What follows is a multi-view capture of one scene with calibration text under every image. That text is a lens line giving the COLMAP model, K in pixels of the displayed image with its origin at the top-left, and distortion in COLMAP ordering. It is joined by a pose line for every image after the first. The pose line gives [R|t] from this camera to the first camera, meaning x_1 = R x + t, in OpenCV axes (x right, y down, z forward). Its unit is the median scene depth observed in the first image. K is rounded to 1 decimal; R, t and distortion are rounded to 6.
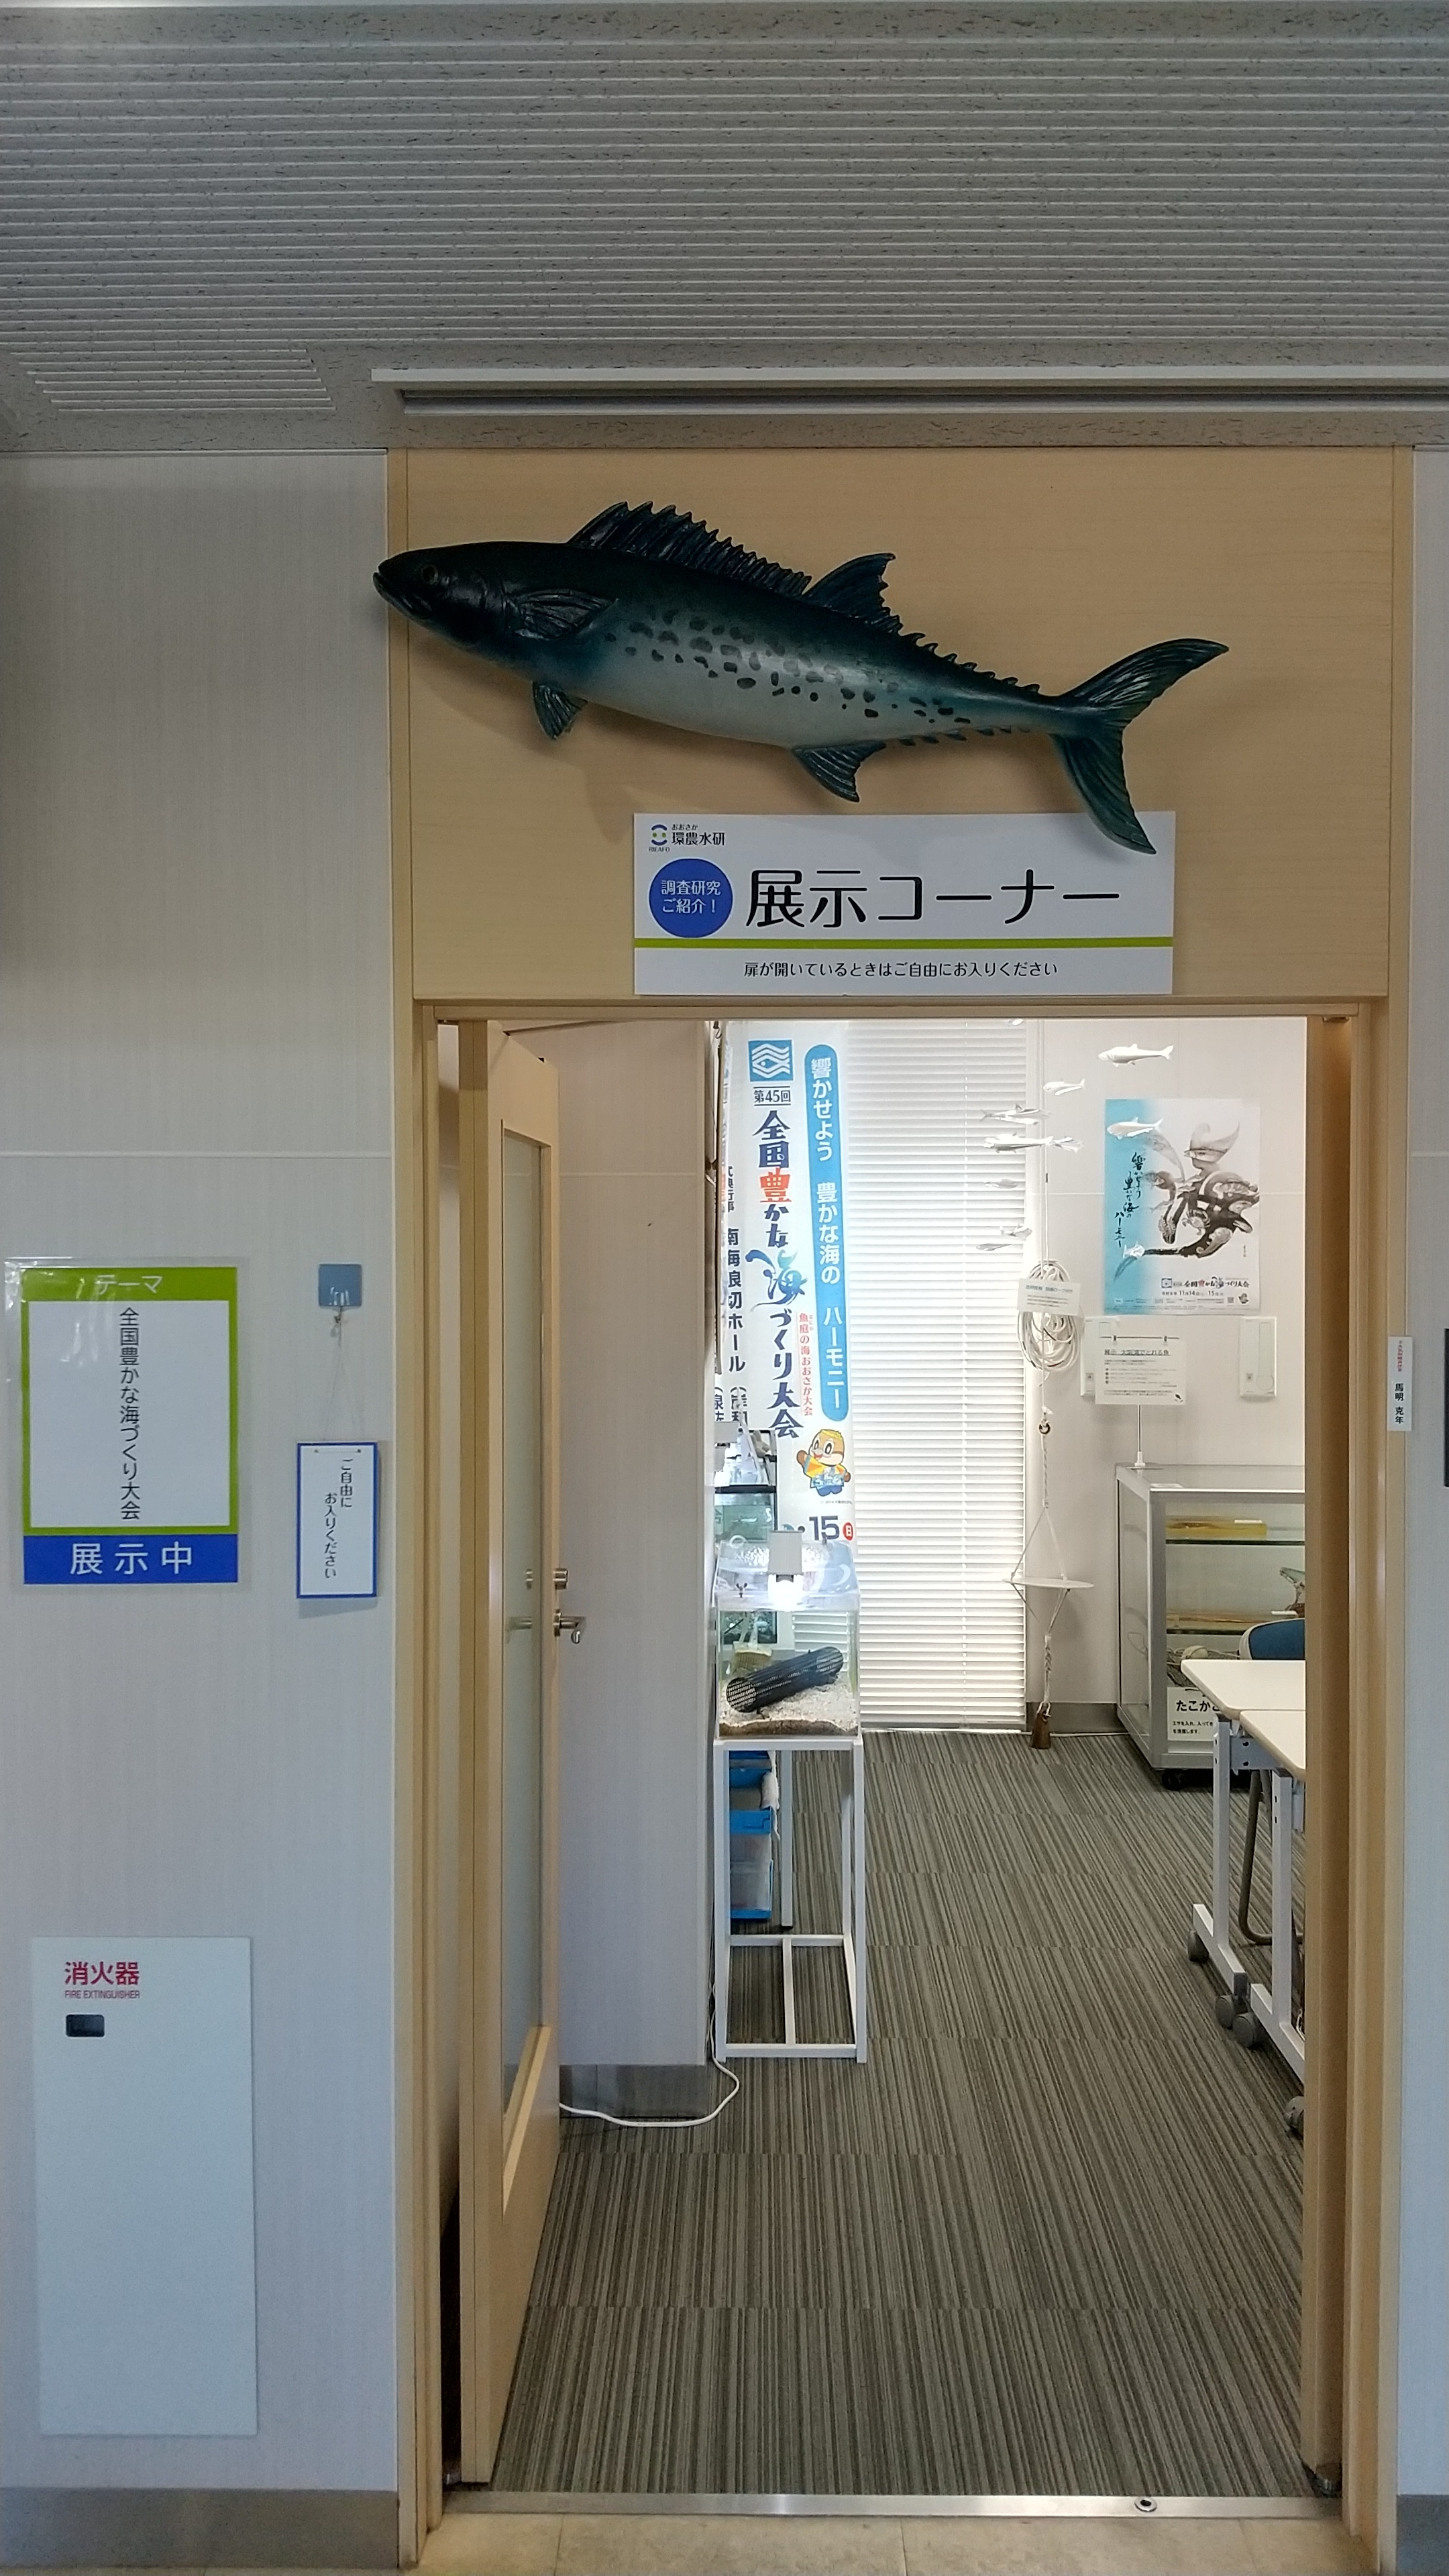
lens RADIAL K [[1925.8, 0, 713.1], [0, 1925.8, 1287.5], [0, 0, 1]] dist [0.101512, 0.001459]
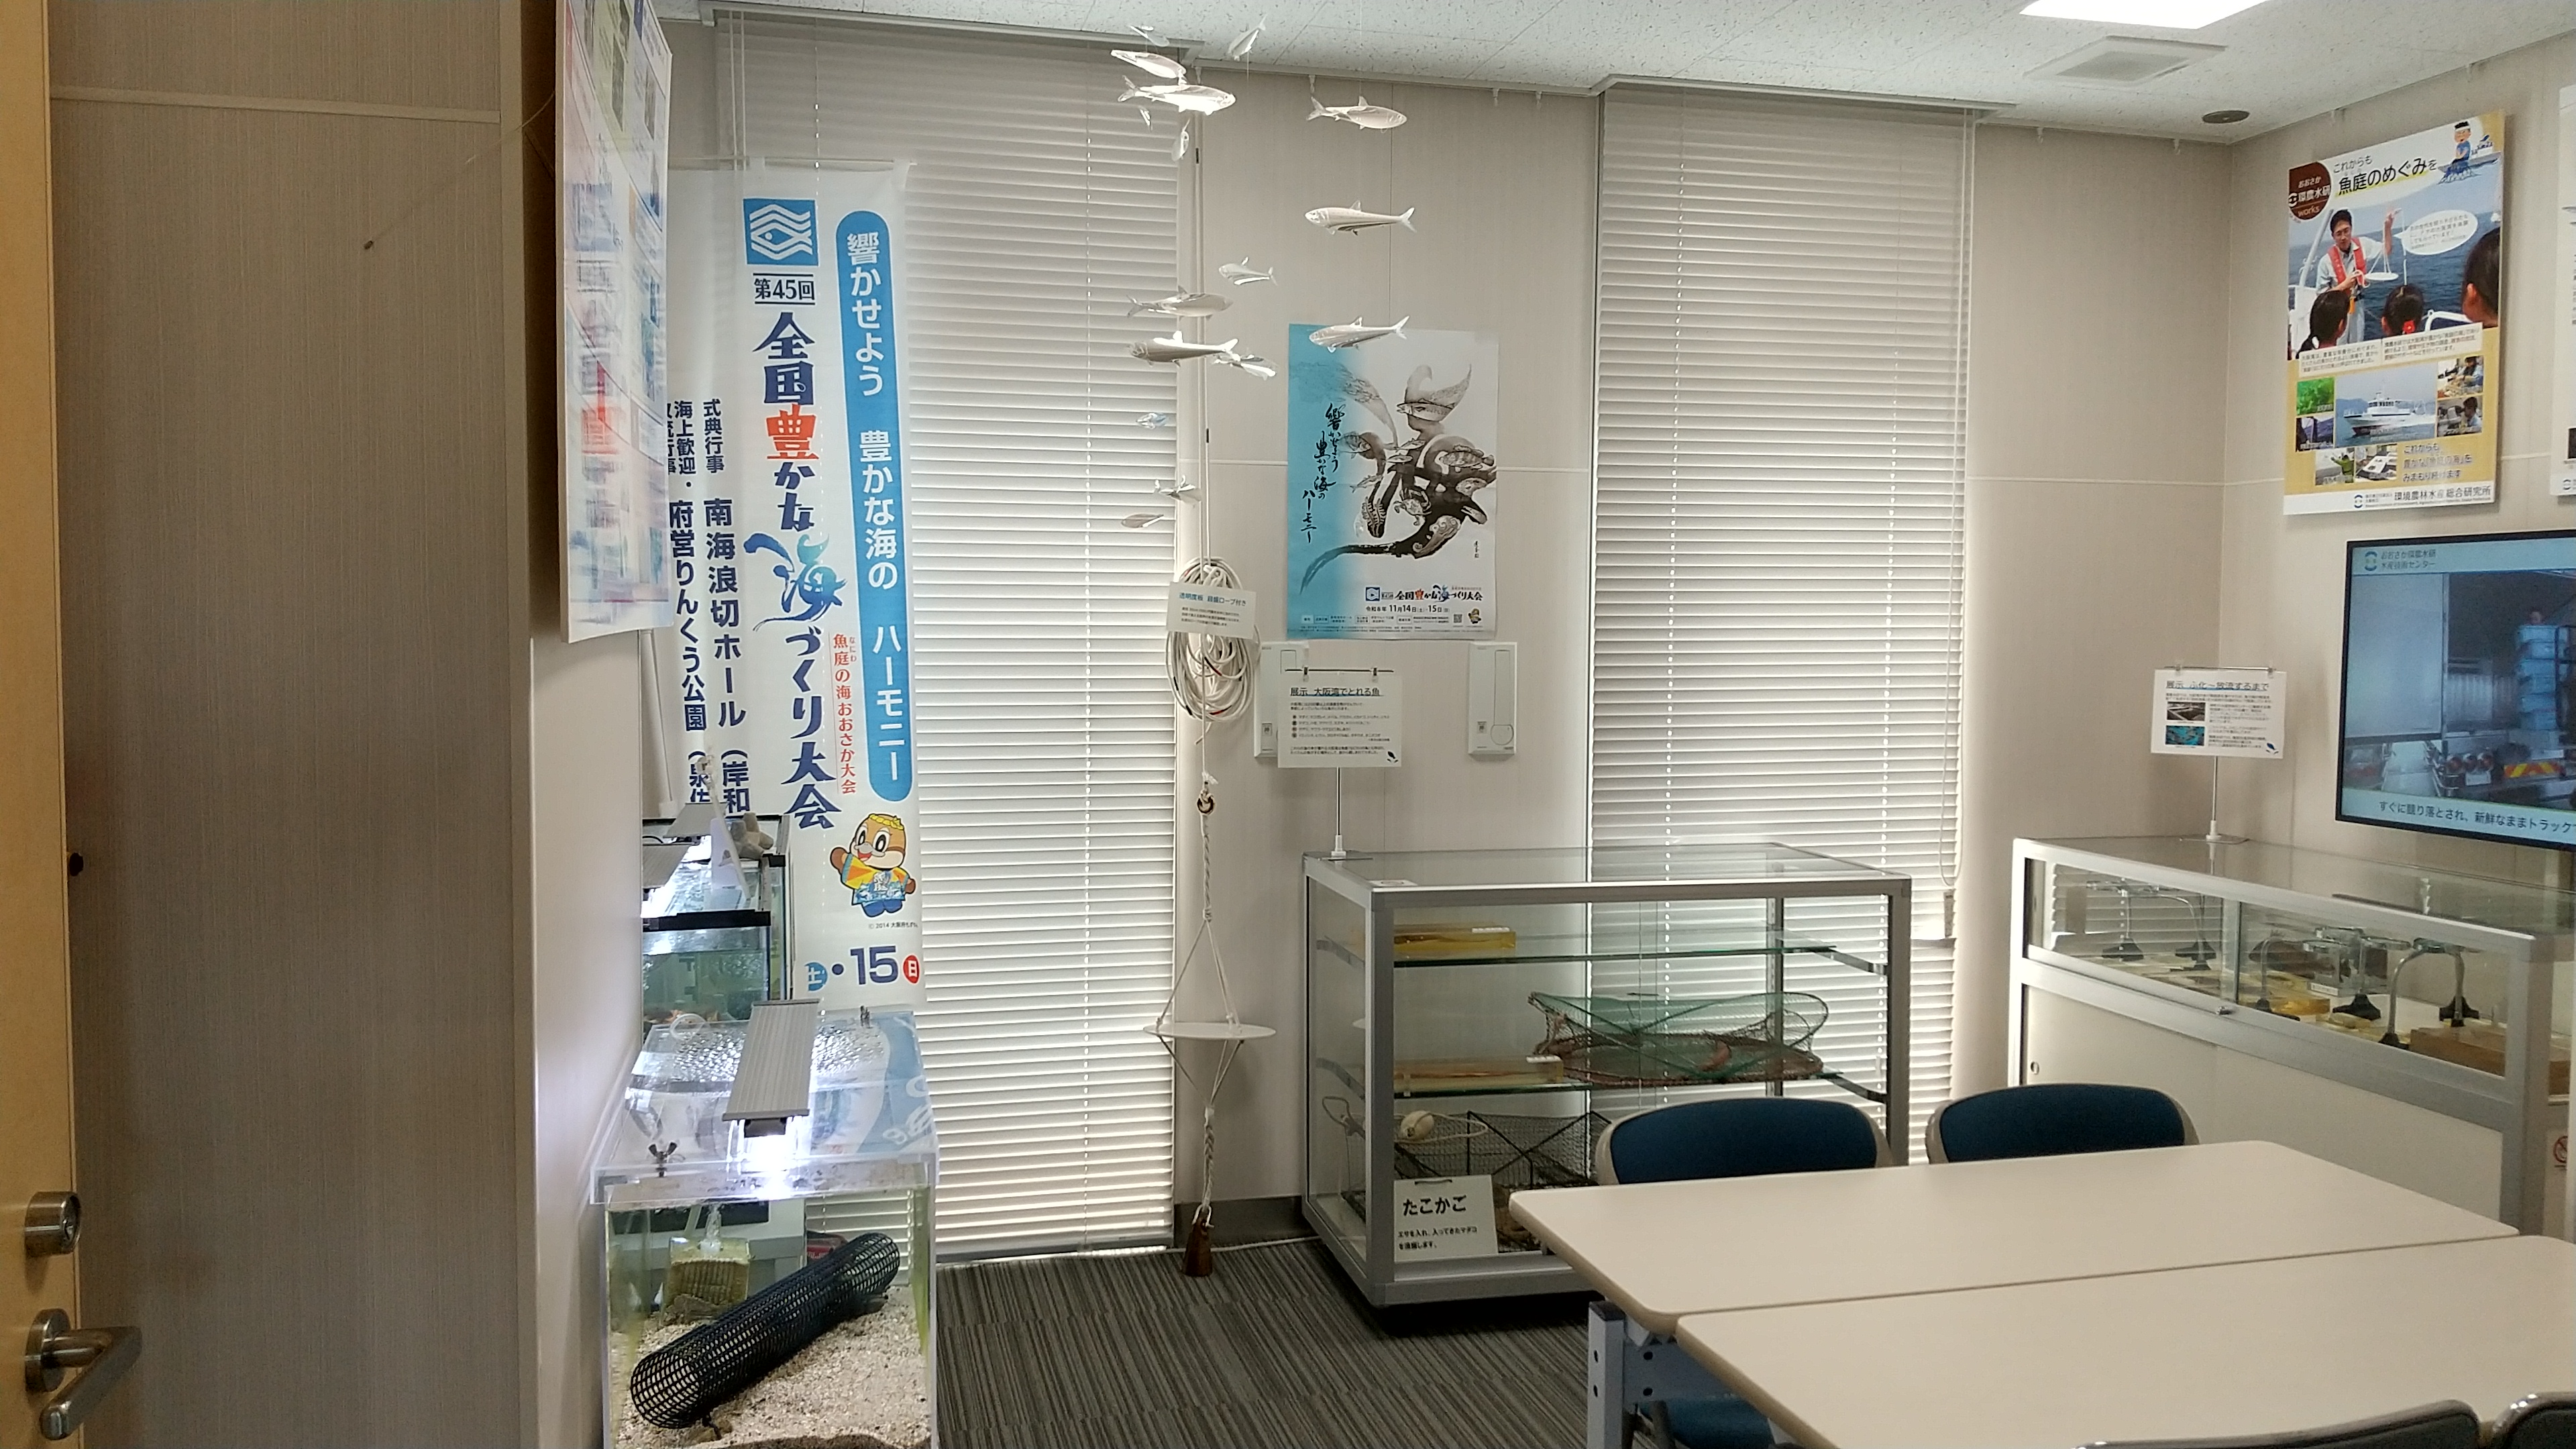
lens RADIAL K [[1925.8, 0, 1287.0], [0, 1925.8, 700.1], [0, 0, 1]] dist [0.101512, 0.001459]
pose [[0.965670, -0.005487, 0.259715, 0.023096], [0.003614, 0.999964, 0.007685, 0.030857], [-0.259747, -0.006483, 0.965655, 0.336326]]
